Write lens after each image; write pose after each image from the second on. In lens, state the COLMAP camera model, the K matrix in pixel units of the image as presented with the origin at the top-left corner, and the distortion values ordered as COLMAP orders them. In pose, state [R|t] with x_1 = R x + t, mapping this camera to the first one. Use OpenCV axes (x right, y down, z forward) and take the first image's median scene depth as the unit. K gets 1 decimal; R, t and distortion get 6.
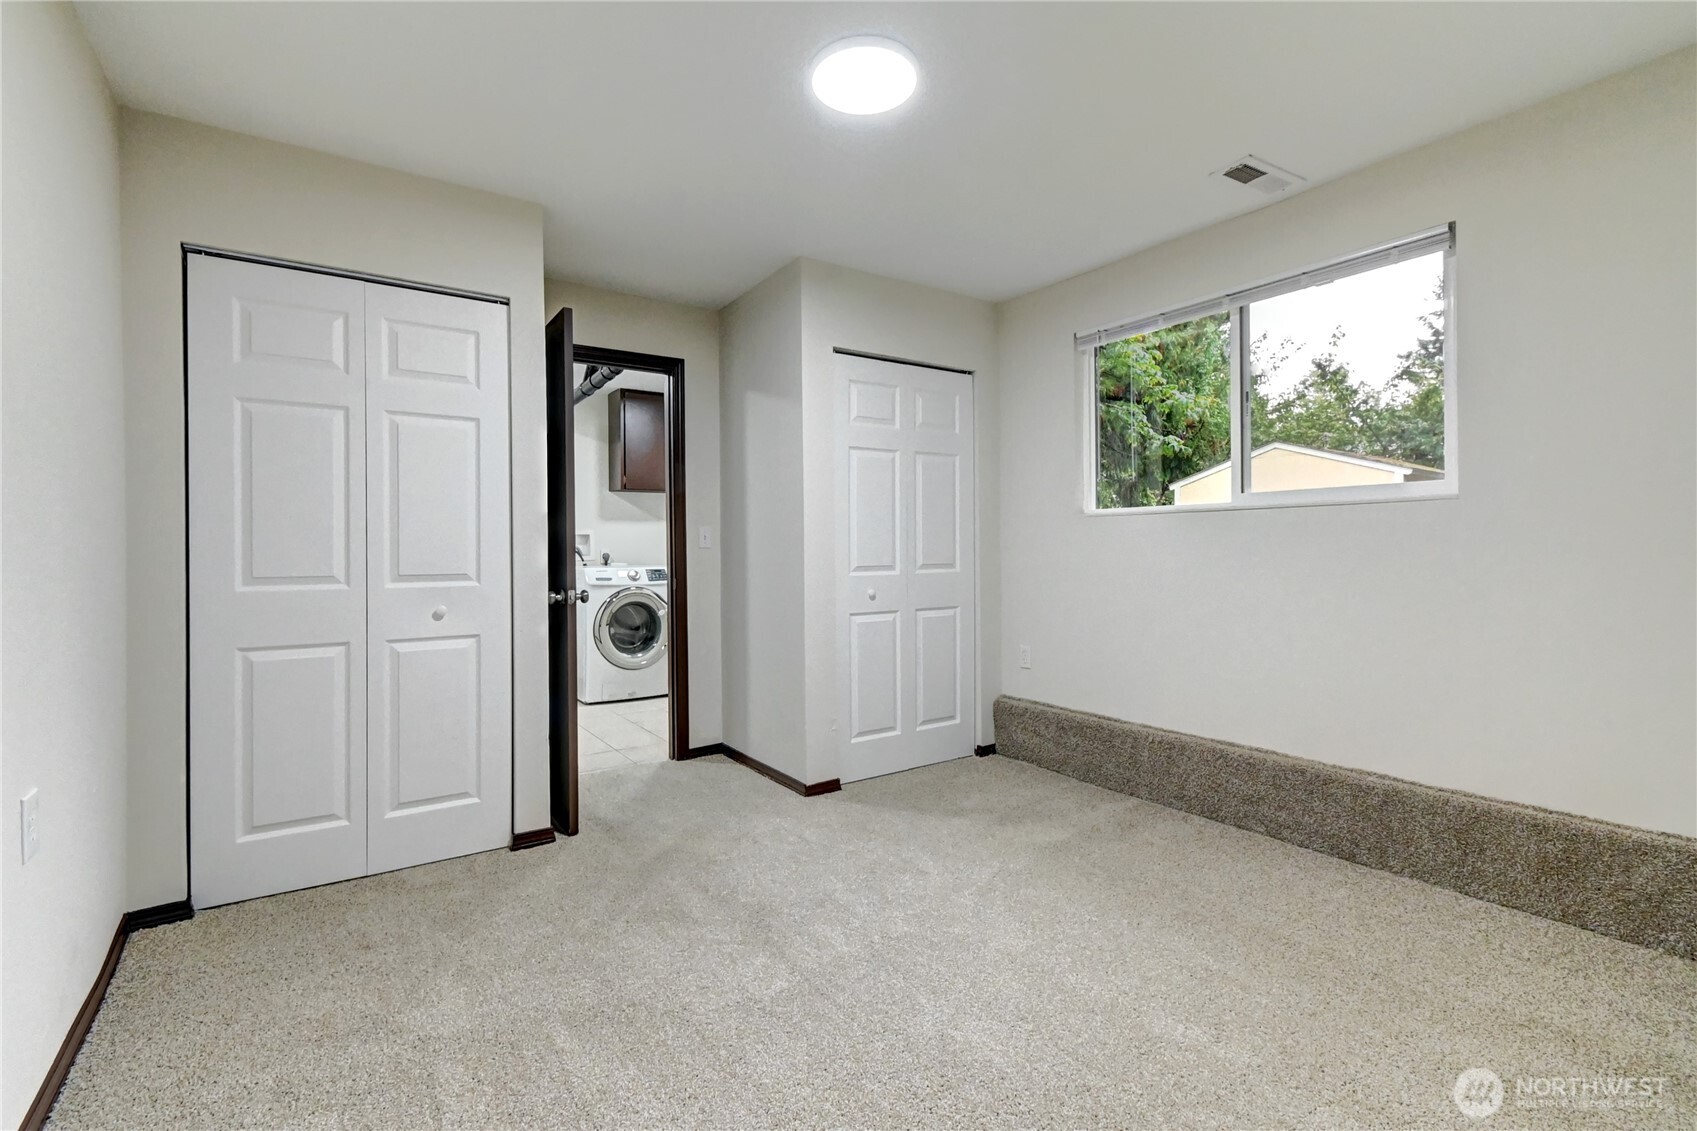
lens RADIAL K [[756.9, 0, 848.8], [0, 756.9, 550.8], [0, 0, 1]] dist [-0.000572, -0.000366]
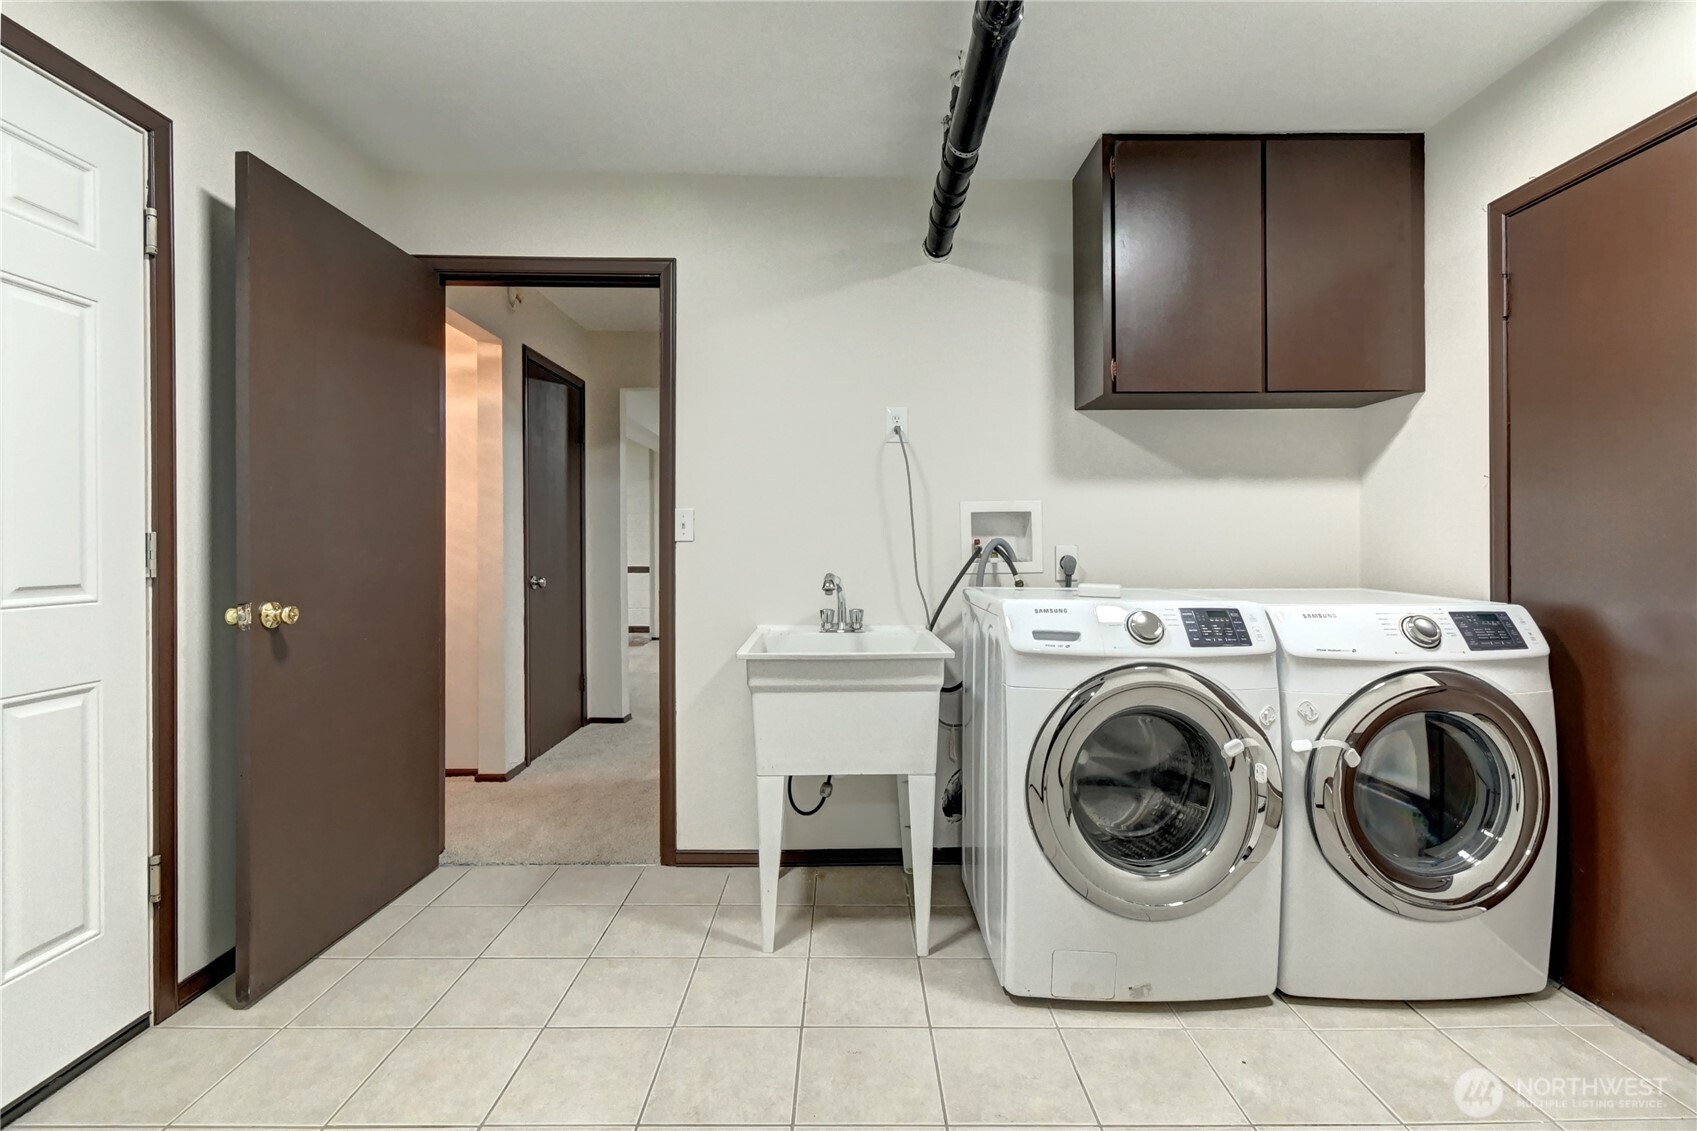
lens RADIAL K [[756.9, 0, 848.8], [0, 756.9, 550.8], [0, 0, 1]] dist [-0.000572, -0.000366]
pose [[0.820420, 0.004271, -0.571746, -0.202082], [0.000814, 0.999962, 0.008638, -0.004279], [0.571761, -0.007552, 0.820385, 0.657095]]
